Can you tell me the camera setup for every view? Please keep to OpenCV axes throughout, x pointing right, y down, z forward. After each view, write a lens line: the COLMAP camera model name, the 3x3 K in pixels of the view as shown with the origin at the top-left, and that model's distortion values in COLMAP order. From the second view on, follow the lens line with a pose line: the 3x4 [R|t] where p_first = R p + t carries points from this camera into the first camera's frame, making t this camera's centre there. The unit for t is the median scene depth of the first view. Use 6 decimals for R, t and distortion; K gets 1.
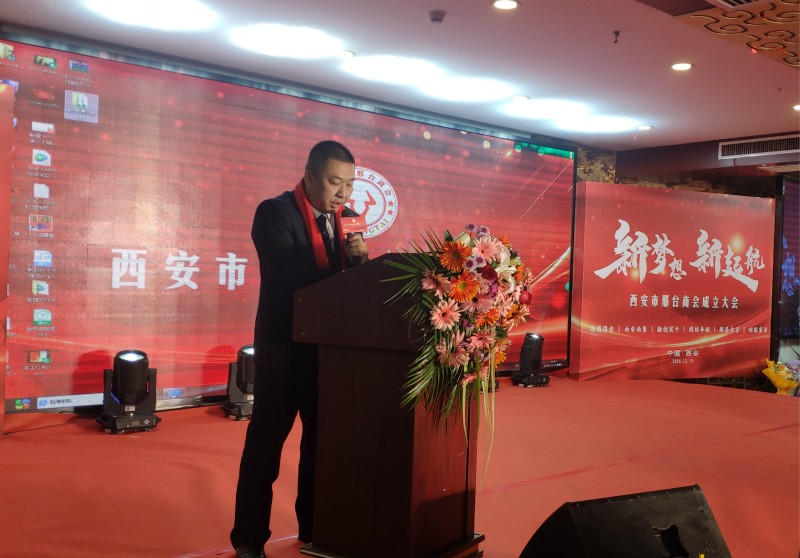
lens RADIAL K [[798.0, 0, 458.4], [0, 798.0, 279.6], [0, 0, 1]] dist [0.208310, -0.469910]
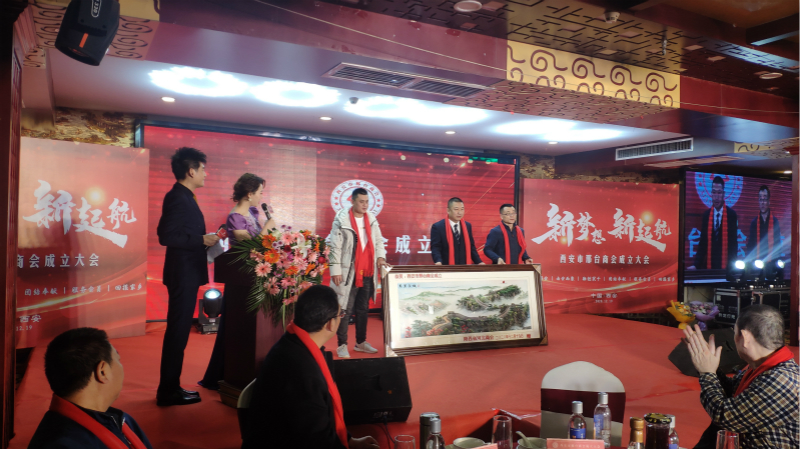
lens RADIAL K [[592.7, 0, 398.7], [0, 592.7, 230.0], [0, 0, 1]] dist [0.173018, -0.448892]
pose [[0.966833, -0.017835, -0.254784, 0.207104], [0.012613, 0.999676, -0.022117, -0.005622], [0.255096, 0.018170, 0.966745, -0.119208]]
